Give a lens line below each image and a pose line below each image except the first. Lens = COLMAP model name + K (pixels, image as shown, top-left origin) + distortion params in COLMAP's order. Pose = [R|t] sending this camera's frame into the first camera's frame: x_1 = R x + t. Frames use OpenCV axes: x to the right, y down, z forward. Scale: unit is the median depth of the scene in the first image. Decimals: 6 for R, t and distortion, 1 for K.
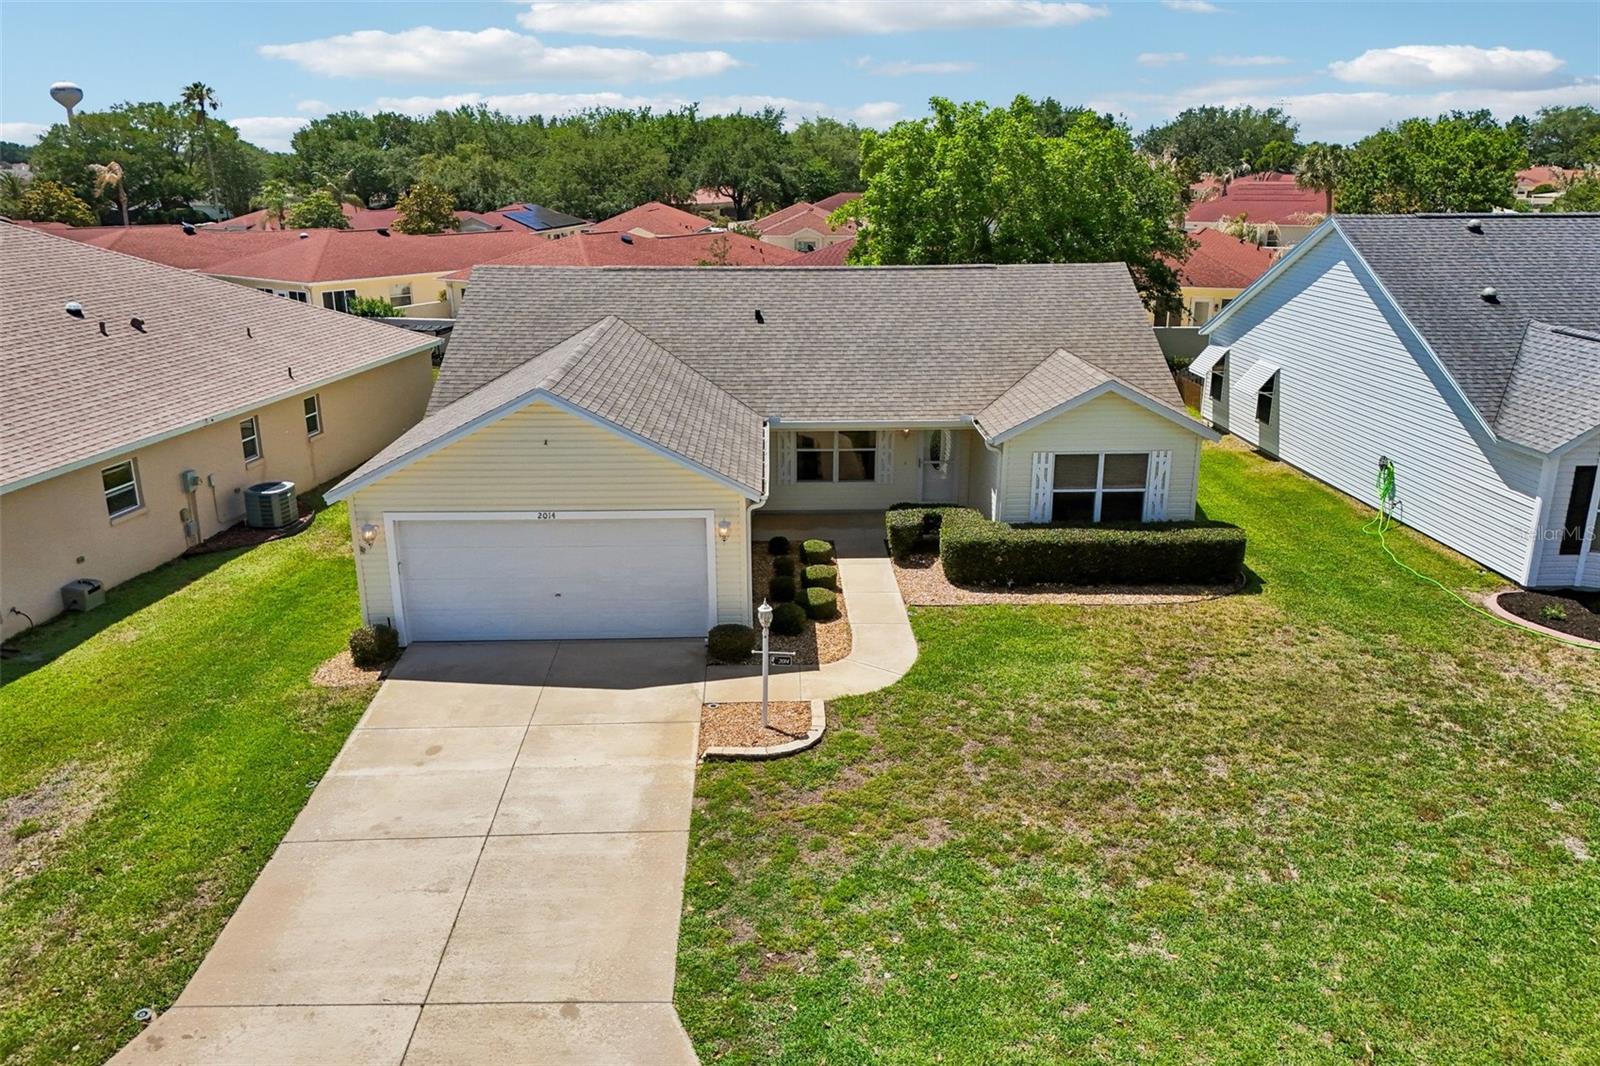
lens RADIAL K [[1190.5, 0, 800.8], [0, 1190.5, 527.7], [0, 0, 1]] dist [0.061502, -0.051354]
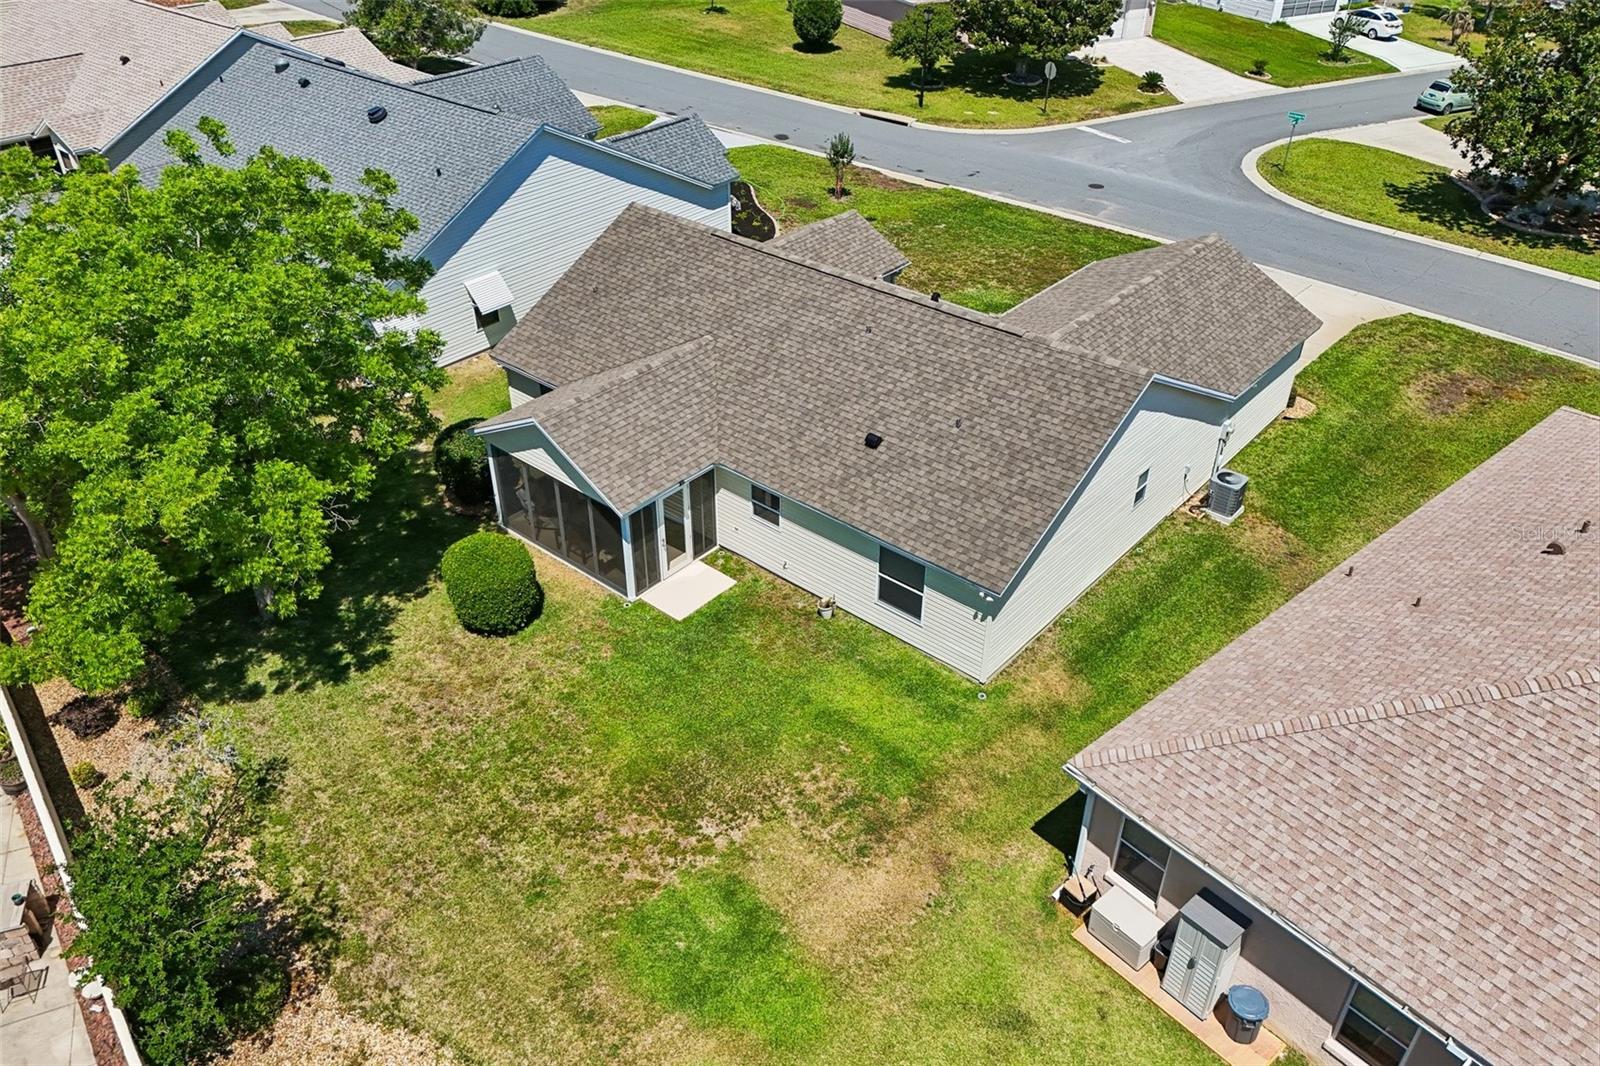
lens RADIAL K [[1177.5, 0, 800.0], [0, 1177.5, 533.0], [0, 0, 1]] dist [0.053034, -0.051221]
pose [[-0.743265, -0.384608, 0.547388, -0.864652], [0.186202, 0.666959, 0.721453, -1.170579], [-0.642562, 0.638156, -0.424113, 2.331571]]
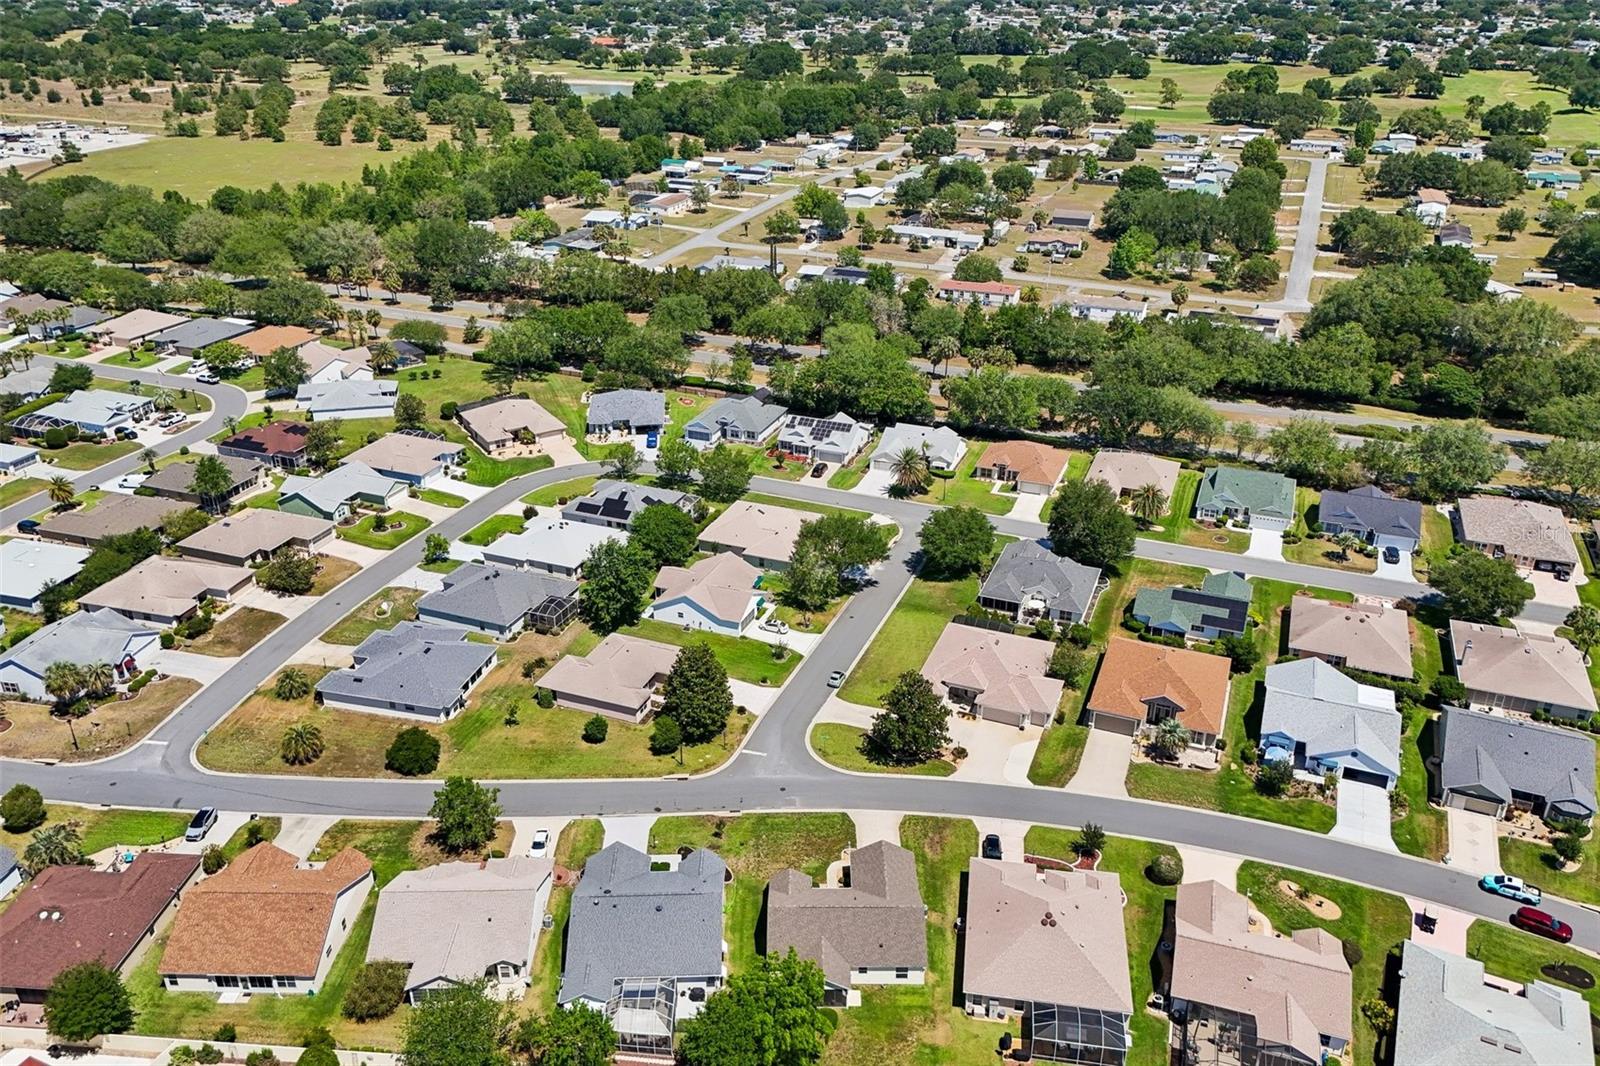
lens RADIAL K [[1224.7, 0, 806.7], [0, 1224.7, 509.8], [0, 0, 1]] dist [0.040021, -0.008432]
pose [[-0.999730, -0.010733, 0.020597, 0.092898], [0.005550, 0.750739, 0.660576, -5.994036], [-0.022553, 0.660512, -0.750476, 4.855302]]
